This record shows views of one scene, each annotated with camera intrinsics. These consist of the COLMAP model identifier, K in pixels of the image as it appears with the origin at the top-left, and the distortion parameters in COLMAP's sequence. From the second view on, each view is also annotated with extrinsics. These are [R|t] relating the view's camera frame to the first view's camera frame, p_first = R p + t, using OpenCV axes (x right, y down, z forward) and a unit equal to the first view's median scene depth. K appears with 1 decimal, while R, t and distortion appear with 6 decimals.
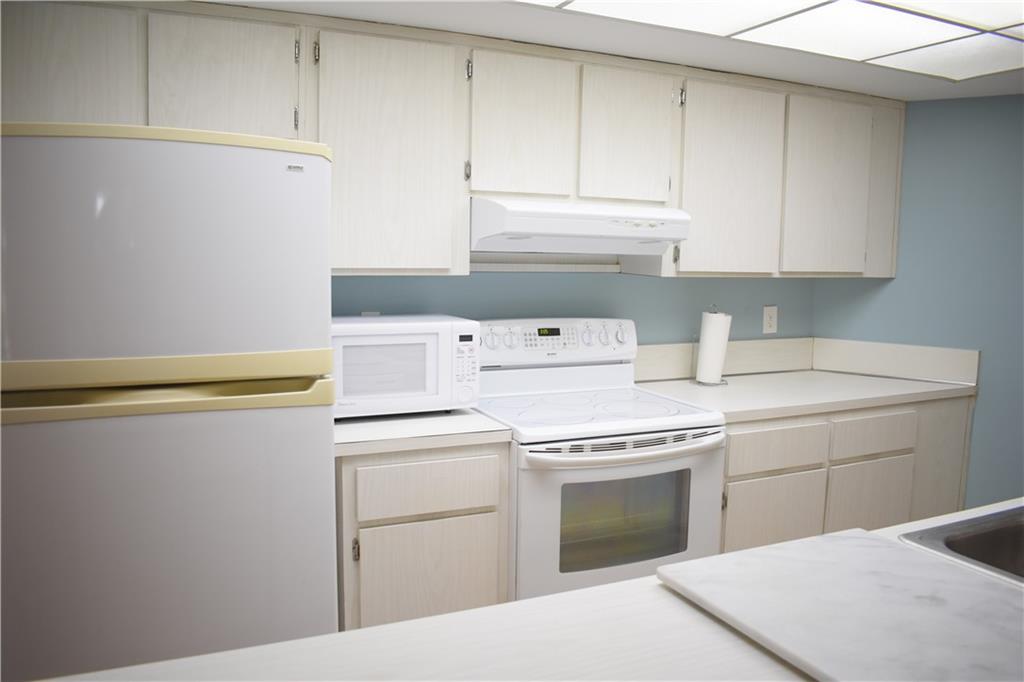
lens RADIAL K [[816.8, 0, 512.0], [0, 816.8, 341.0], [0, 0, 1]] dist [-0.089567, 0.002893]
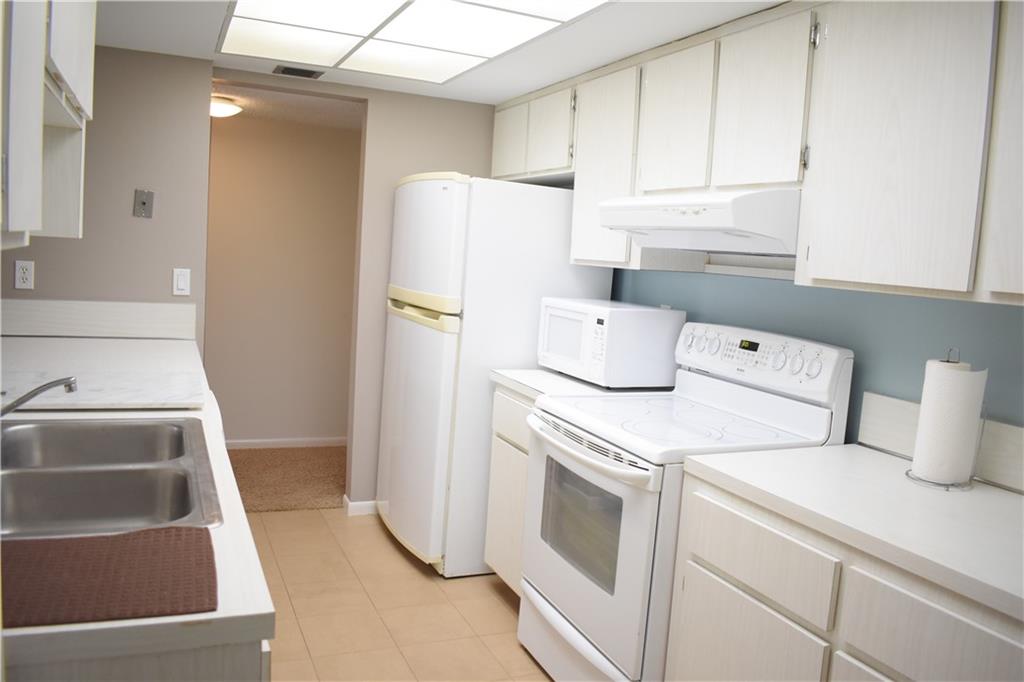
lens RADIAL K [[816.8, 0, 512.0], [0, 816.8, 341.0], [0, 0, 1]] dist [-0.089567, 0.002893]
pose [[-0.044228, 0.088290, -0.995112, 0.980431], [-0.174680, 0.980059, 0.094719, -0.057353], [0.983631, 0.178016, -0.027924, 0.833934]]
